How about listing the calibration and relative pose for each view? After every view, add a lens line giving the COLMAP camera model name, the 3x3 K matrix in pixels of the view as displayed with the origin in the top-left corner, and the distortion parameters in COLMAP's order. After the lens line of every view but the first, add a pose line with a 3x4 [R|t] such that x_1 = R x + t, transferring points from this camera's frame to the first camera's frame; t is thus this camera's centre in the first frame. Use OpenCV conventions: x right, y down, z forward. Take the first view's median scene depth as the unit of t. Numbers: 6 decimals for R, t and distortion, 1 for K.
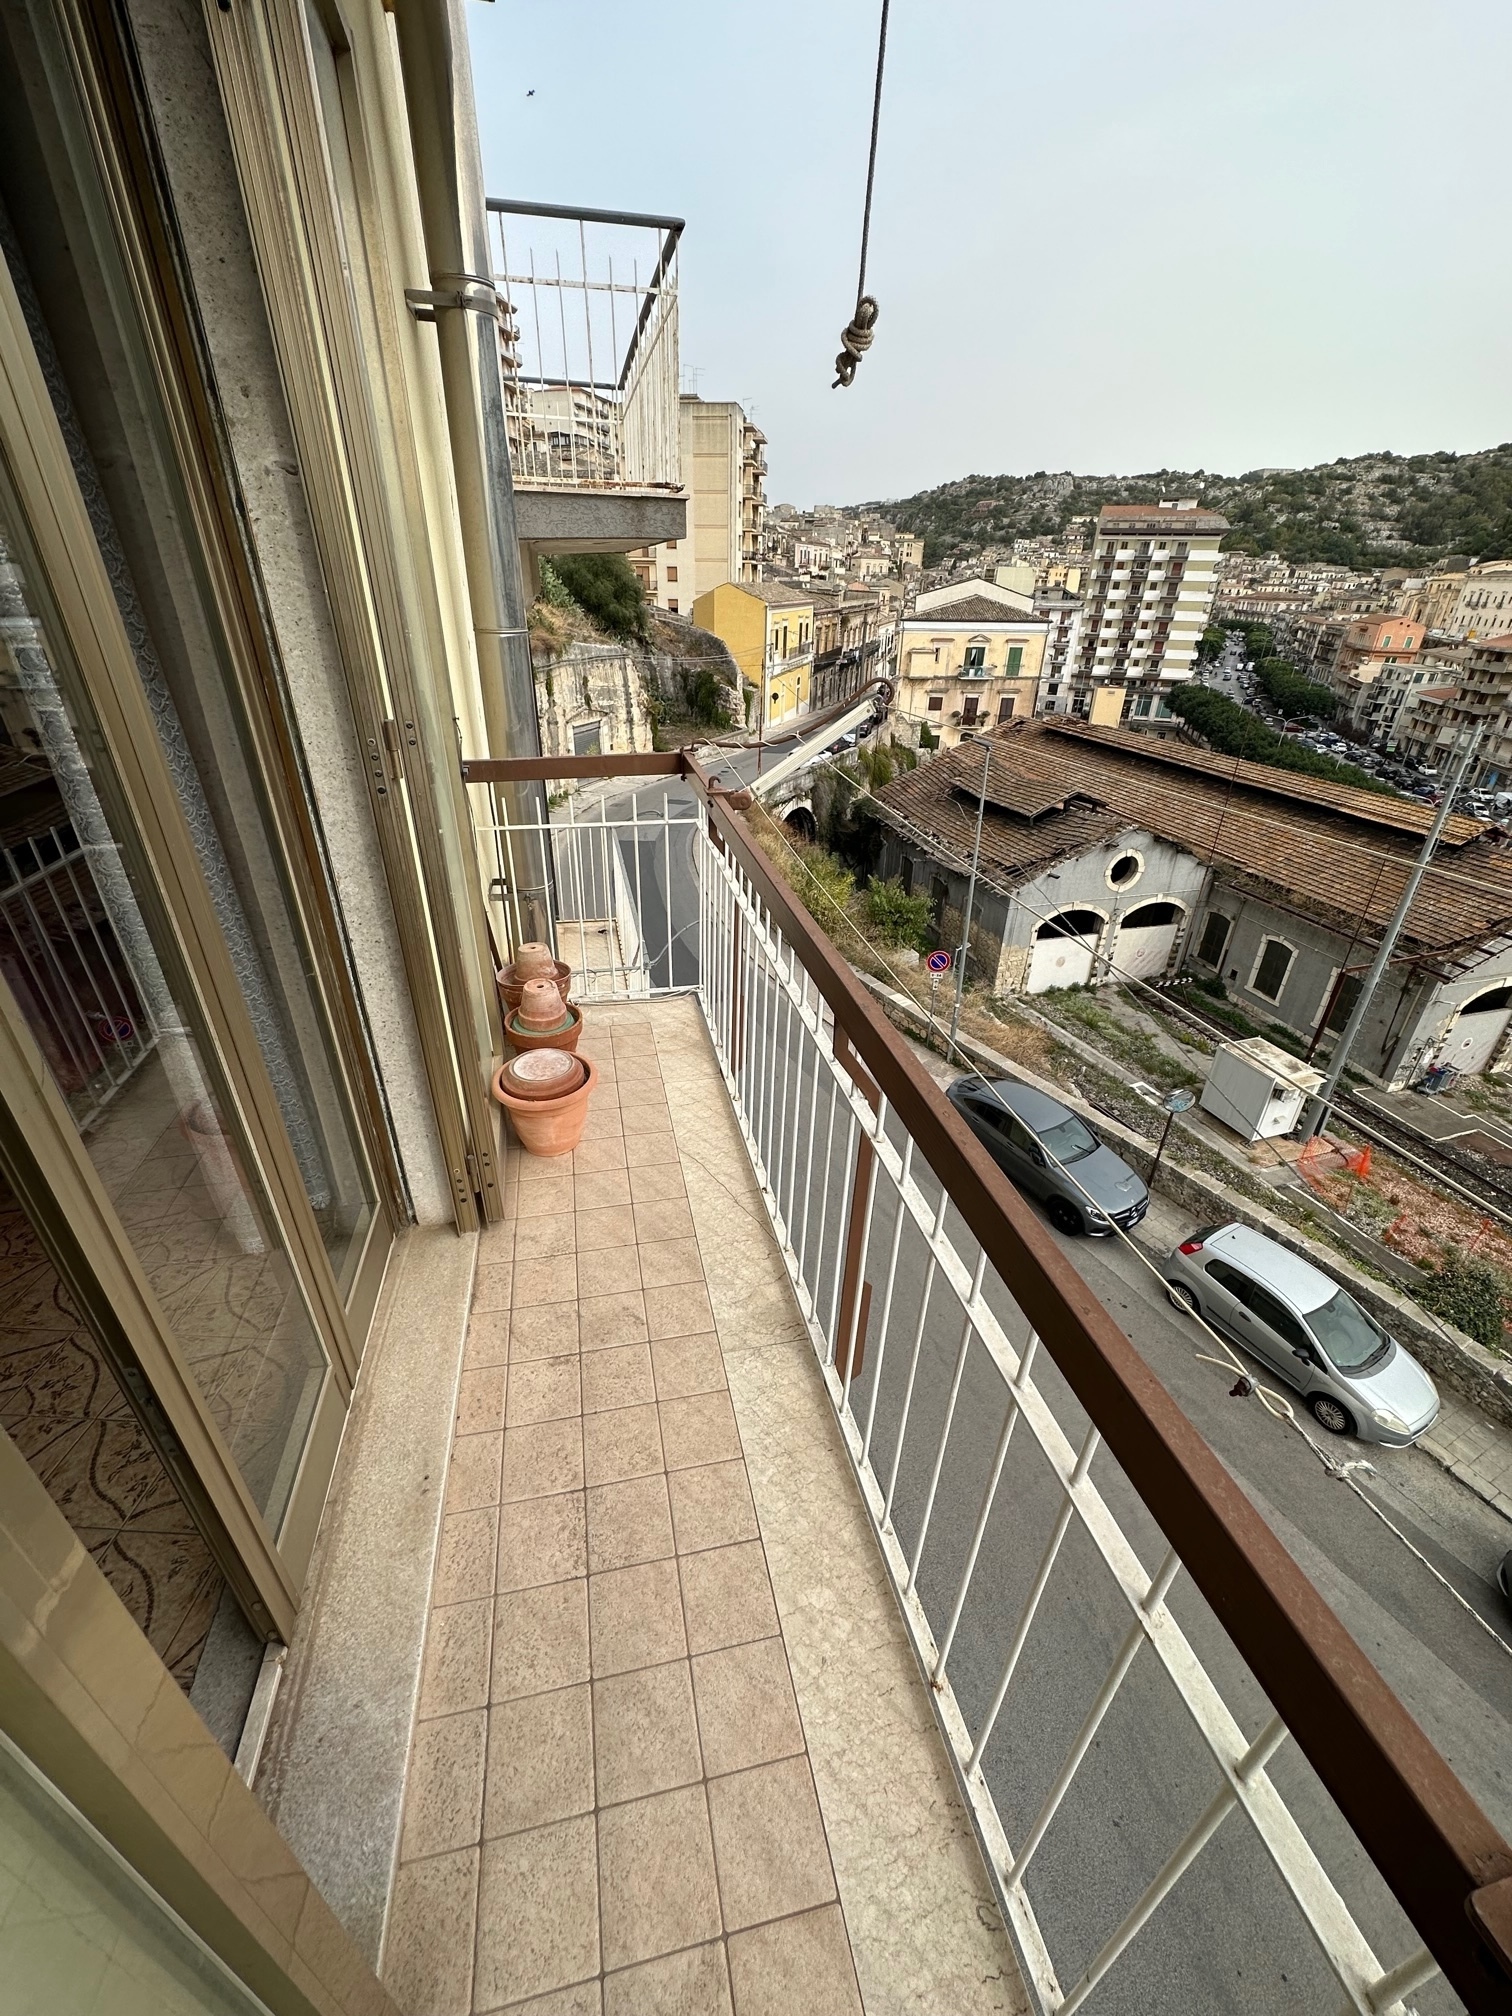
lens RADIAL K [[801.8, 0, 755.9], [0, 801.8, 1009.9], [0, 0, 1]] dist [-0.003530, 0.000783]
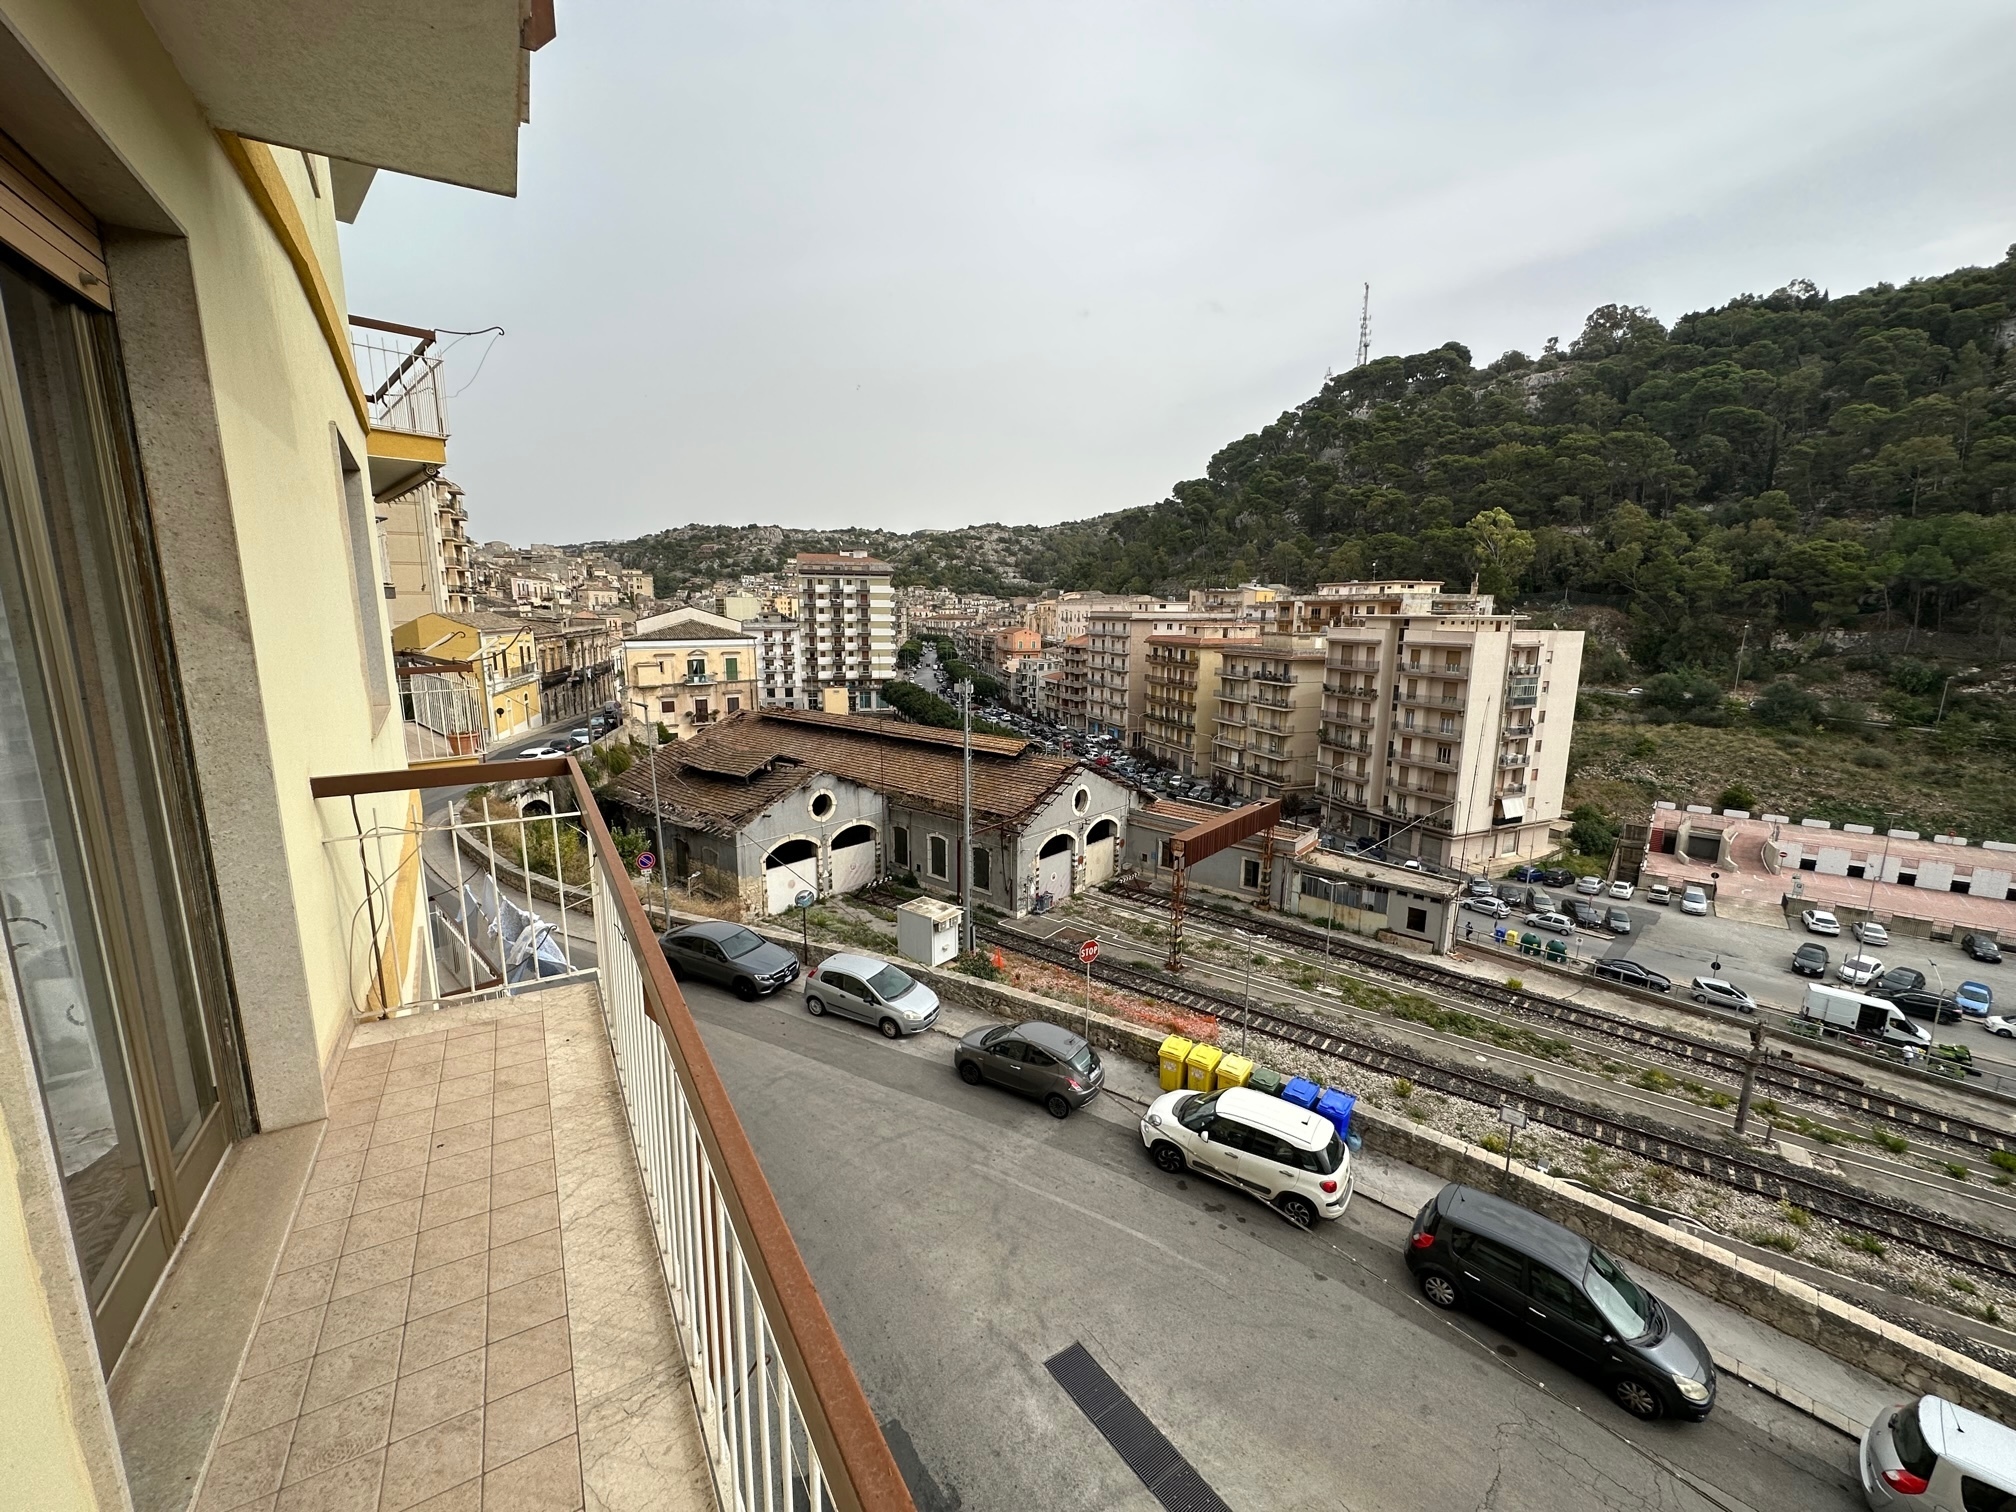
lens RADIAL K [[801.8, 0, 1009.0], [0, 801.8, 758.1], [0, 0, 1]] dist [-0.003530, 0.000783]
pose [[0.834898, -0.110450, 0.539208, 0.011443], [0.268189, 0.937130, -0.223299, 0.096757], [-0.480645, 0.331042, 0.812029, -0.180261]]
